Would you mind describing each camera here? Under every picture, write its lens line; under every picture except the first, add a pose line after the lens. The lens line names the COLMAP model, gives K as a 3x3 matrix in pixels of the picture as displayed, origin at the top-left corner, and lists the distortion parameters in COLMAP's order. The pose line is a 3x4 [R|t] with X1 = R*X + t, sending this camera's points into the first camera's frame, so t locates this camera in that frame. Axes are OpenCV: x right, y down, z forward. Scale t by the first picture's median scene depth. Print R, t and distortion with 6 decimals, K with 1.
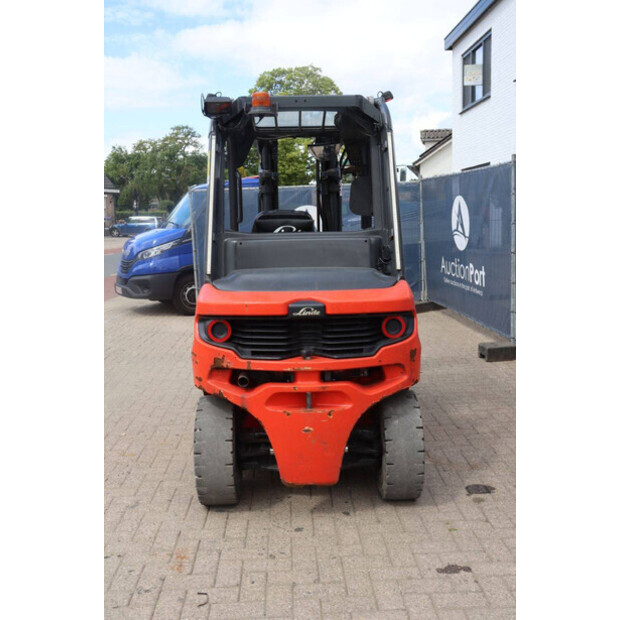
lens RADIAL K [[673.2, 0, 310.0], [0, 673.2, 310.0], [0, 0, 1]] dist [-0.041385, 0.030296]
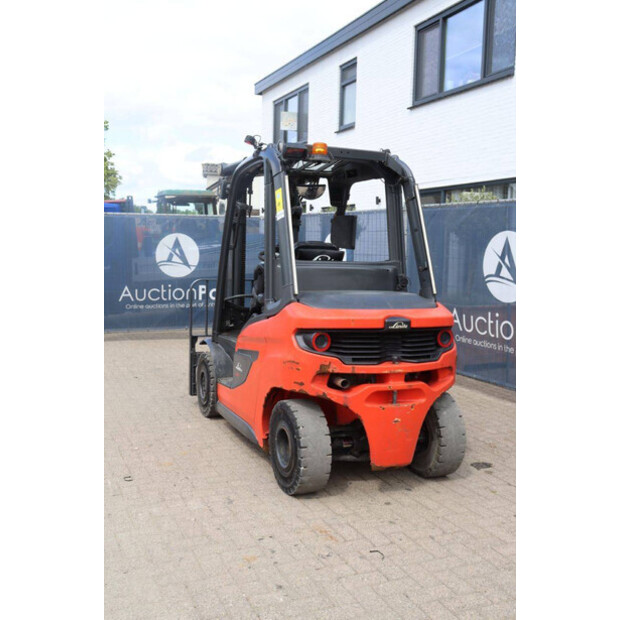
lens RADIAL K [[673.2, 0, 310.0], [0, 673.2, 310.0], [0, 0, 1]] dist [-0.041385, 0.030296]
pose [[0.929148, 0.012551, 0.369494, -0.590910], [0.003893, 0.999036, -0.043725, 0.026648], [-0.369686, 0.042065, 0.928204, -0.097379]]
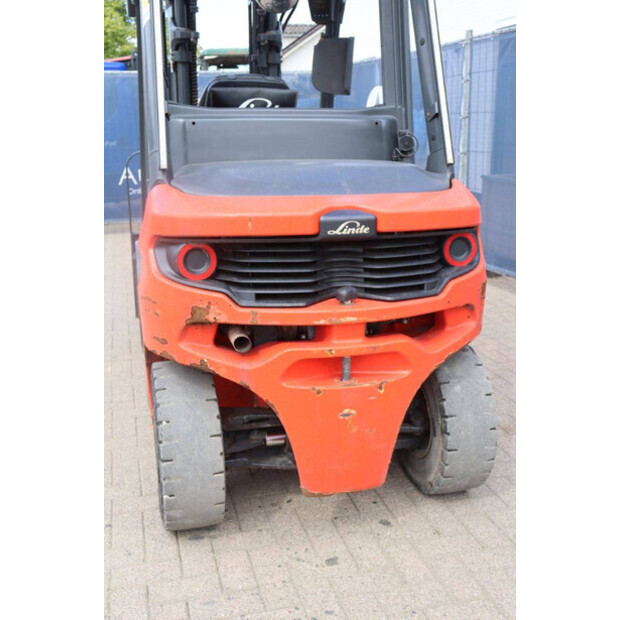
lens RADIAL K [[692.9, 0, 310.0], [0, 692.9, 310.0], [0, 0, 1]] dist [-0.005981, 0.037546]
pose [[0.973392, -0.039239, 0.225761, -0.177385], [0.011107, 0.992151, 0.124555, -0.002611], [-0.228877, -0.118733, 0.966187, 0.366241]]
